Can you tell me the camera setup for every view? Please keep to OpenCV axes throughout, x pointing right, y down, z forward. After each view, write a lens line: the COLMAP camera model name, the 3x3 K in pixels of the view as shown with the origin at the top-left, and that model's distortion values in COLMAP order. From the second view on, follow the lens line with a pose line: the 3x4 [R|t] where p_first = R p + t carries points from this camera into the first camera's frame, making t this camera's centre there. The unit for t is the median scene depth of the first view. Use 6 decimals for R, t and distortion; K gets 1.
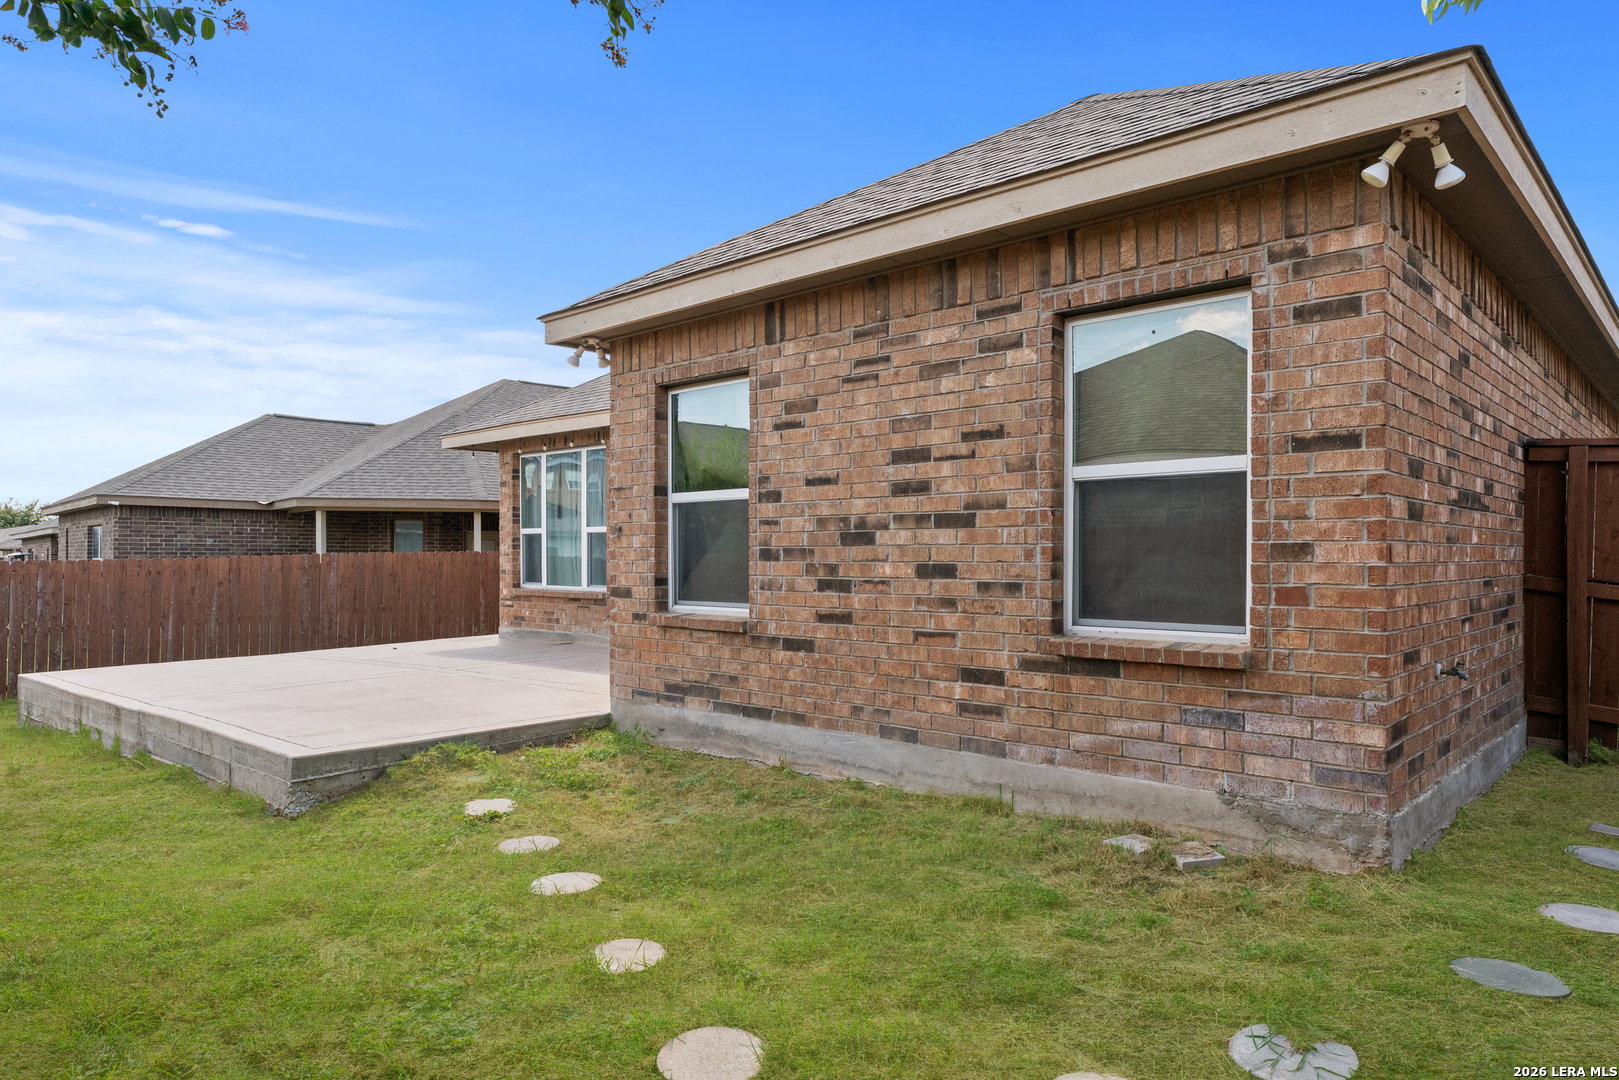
lens RADIAL K [[1007.8, 0, 810.5], [0, 1007.8, 553.7], [0, 0, 1]] dist [-0.001165, -0.003609]
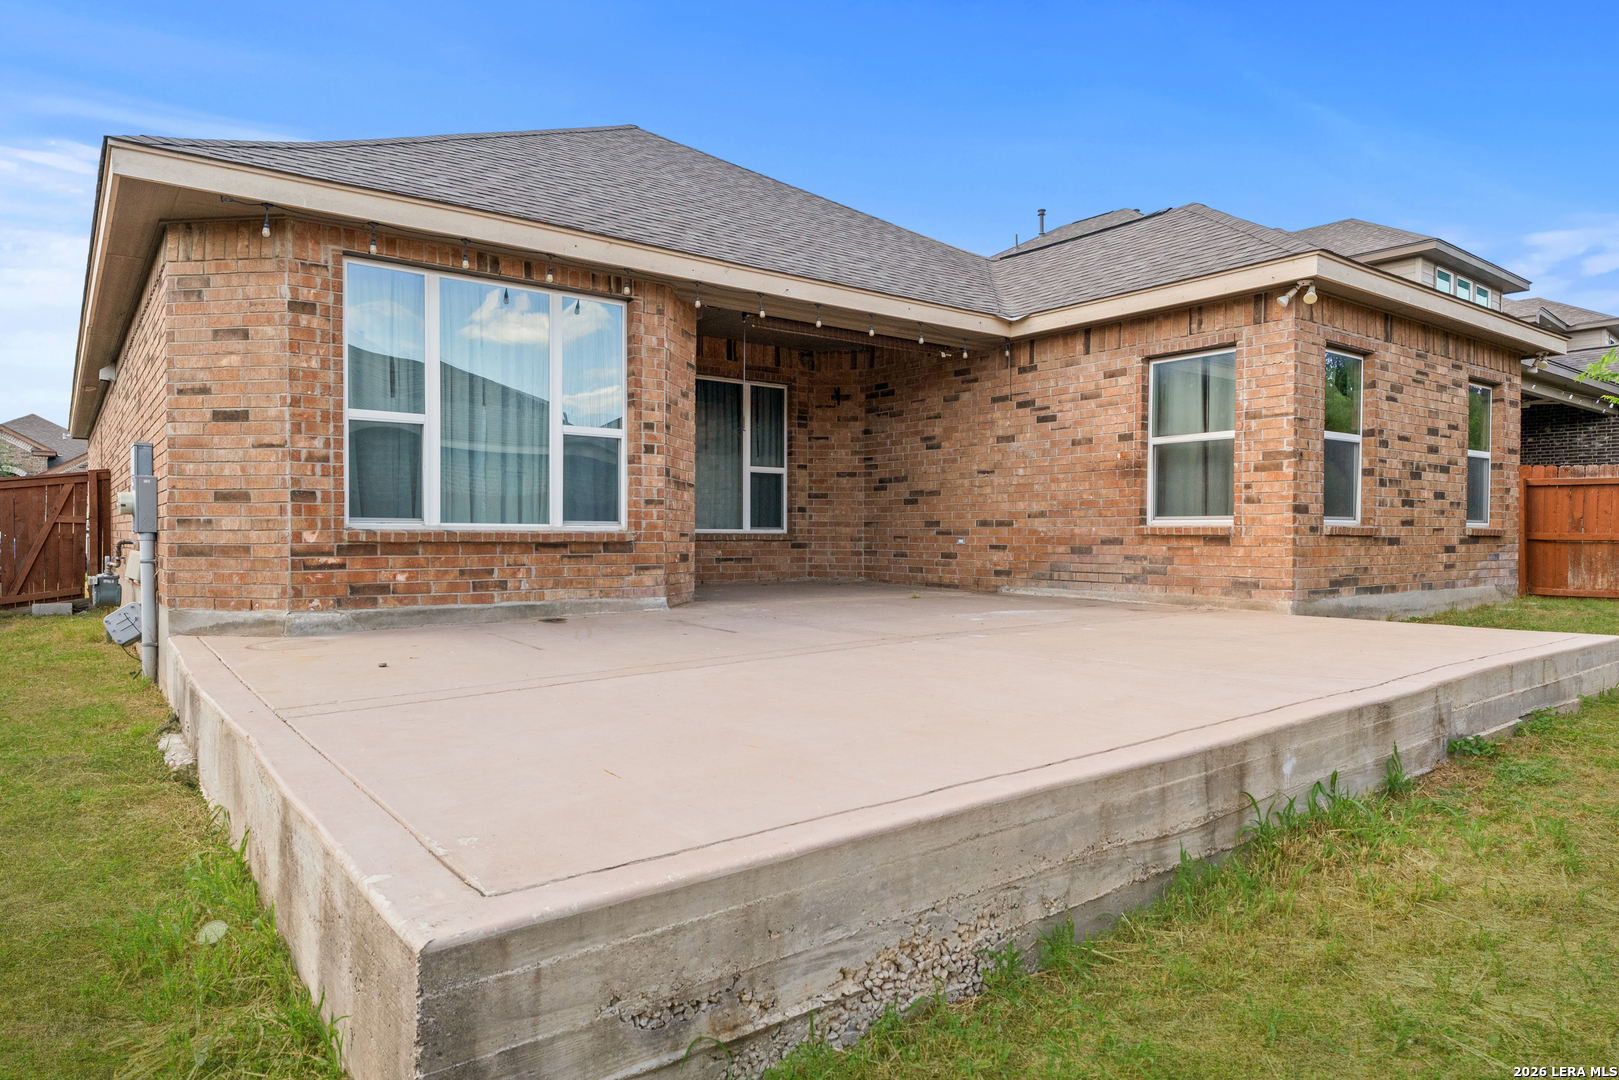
lens RADIAL K [[1007.8, 0, 810.5], [0, 1007.8, 553.7], [0, 0, 1]] dist [-0.001165, -0.003609]
pose [[0.176438, -0.016848, 0.984167, -1.703150], [-0.003407, 0.999837, 0.017727, 0.084968], [-0.984306, -0.006481, 0.176352, 1.609324]]
